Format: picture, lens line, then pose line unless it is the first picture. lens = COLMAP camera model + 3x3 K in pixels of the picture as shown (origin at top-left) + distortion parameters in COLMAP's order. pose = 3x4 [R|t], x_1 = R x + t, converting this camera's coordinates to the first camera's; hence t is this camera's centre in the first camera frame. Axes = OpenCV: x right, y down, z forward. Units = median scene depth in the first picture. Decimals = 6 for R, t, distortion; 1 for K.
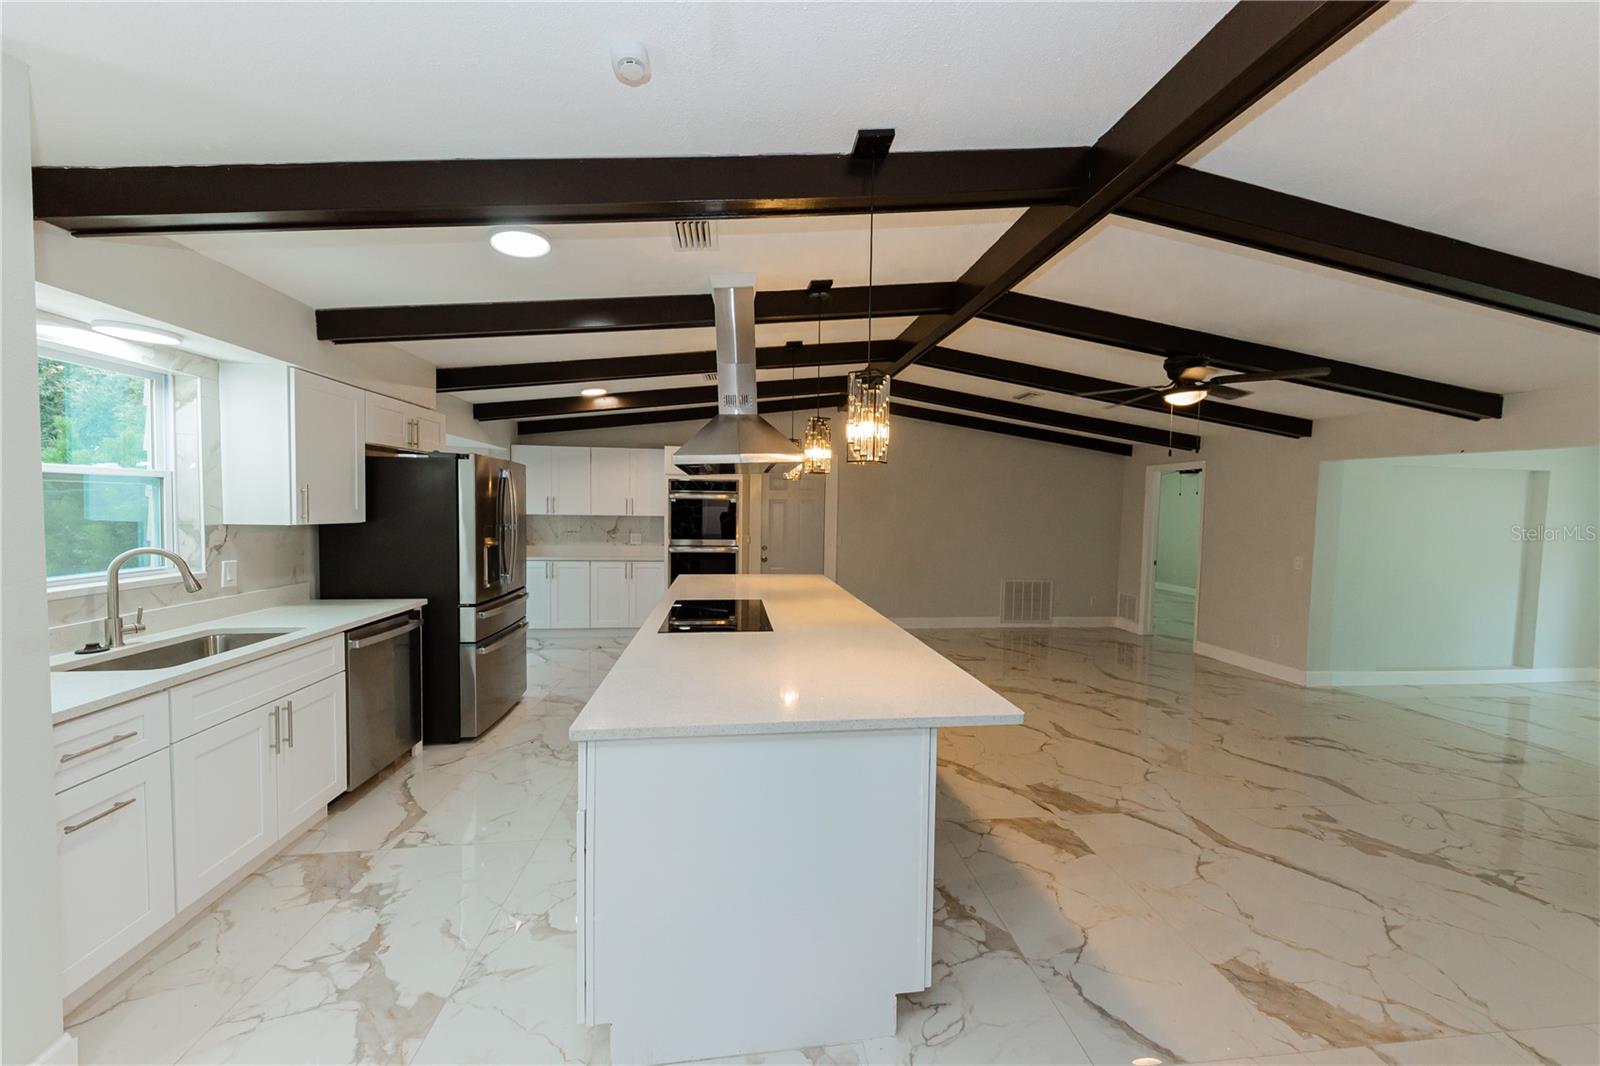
lens RADIAL K [[616.0, 0, 804.3], [0, 616.0, 533.9], [0, 0, 1]] dist [0.001209, 0.000046]
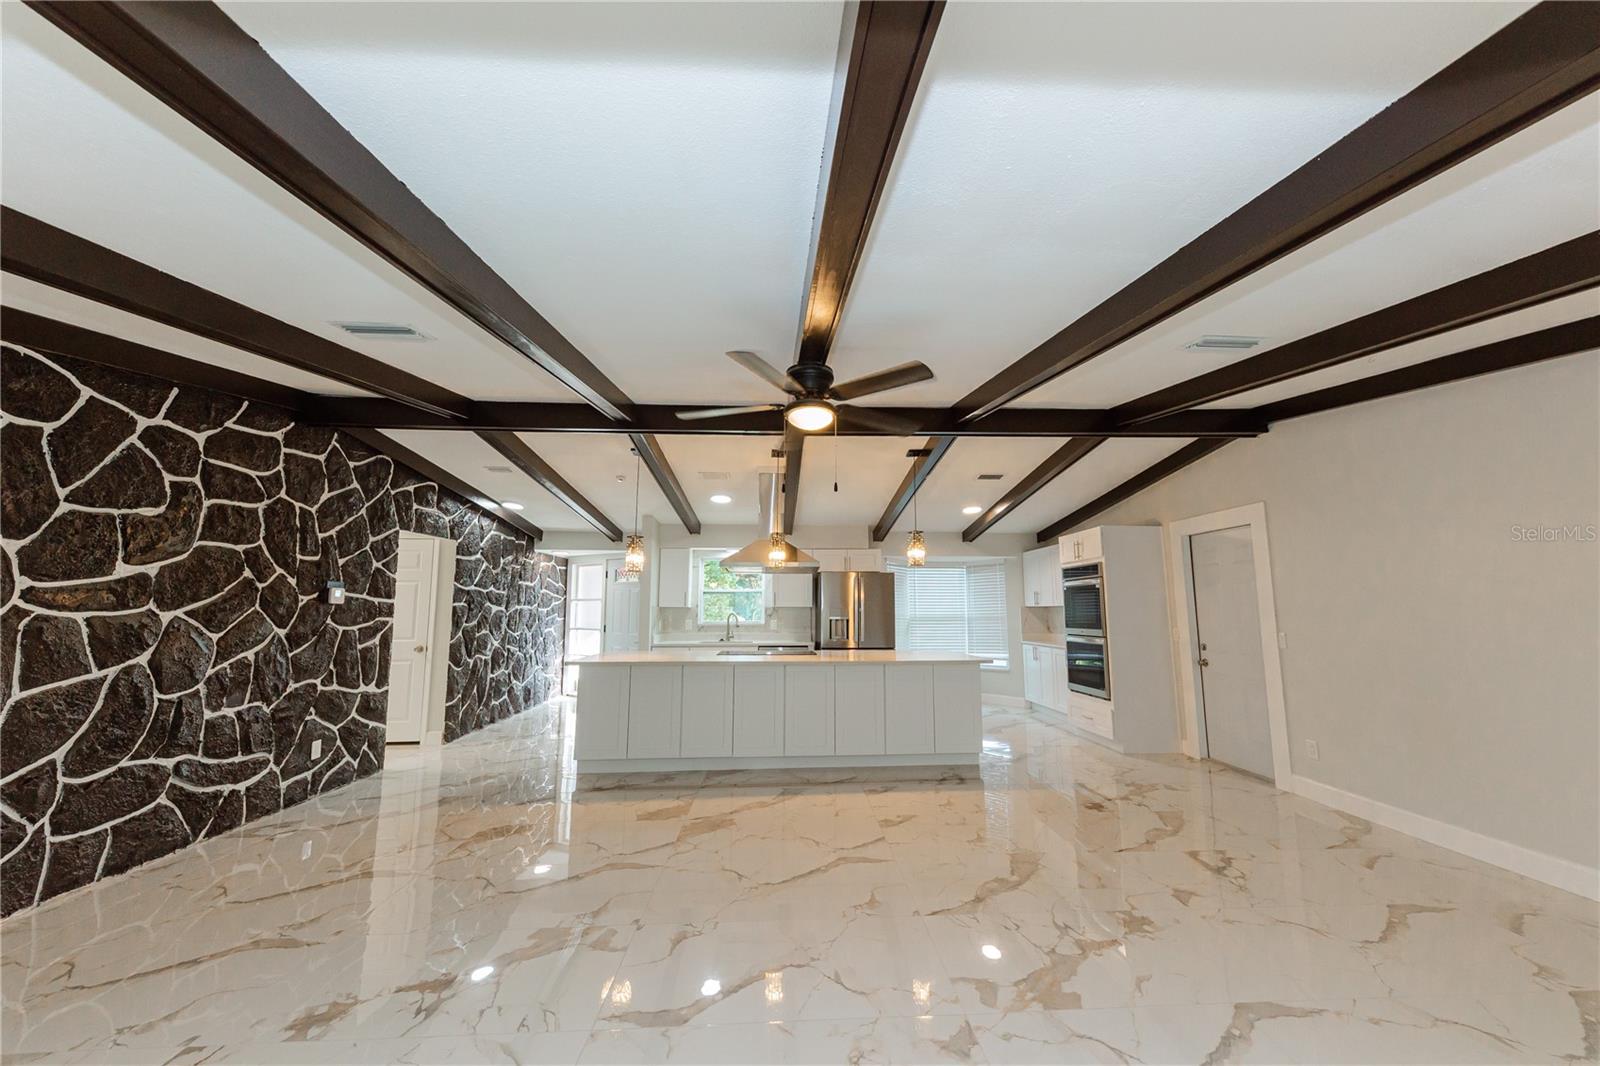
lens RADIAL K [[572.5, 0, 804.6], [0, 572.5, 535.9], [0, 0, 1]] dist [0.008282, -0.000157]
pose [[-0.088859, -0.119526, -0.988847, 0.967248], [-0.031004, 0.992625, -0.117196, -0.021557], [0.995562, 0.020244, -0.091909, 0.759875]]
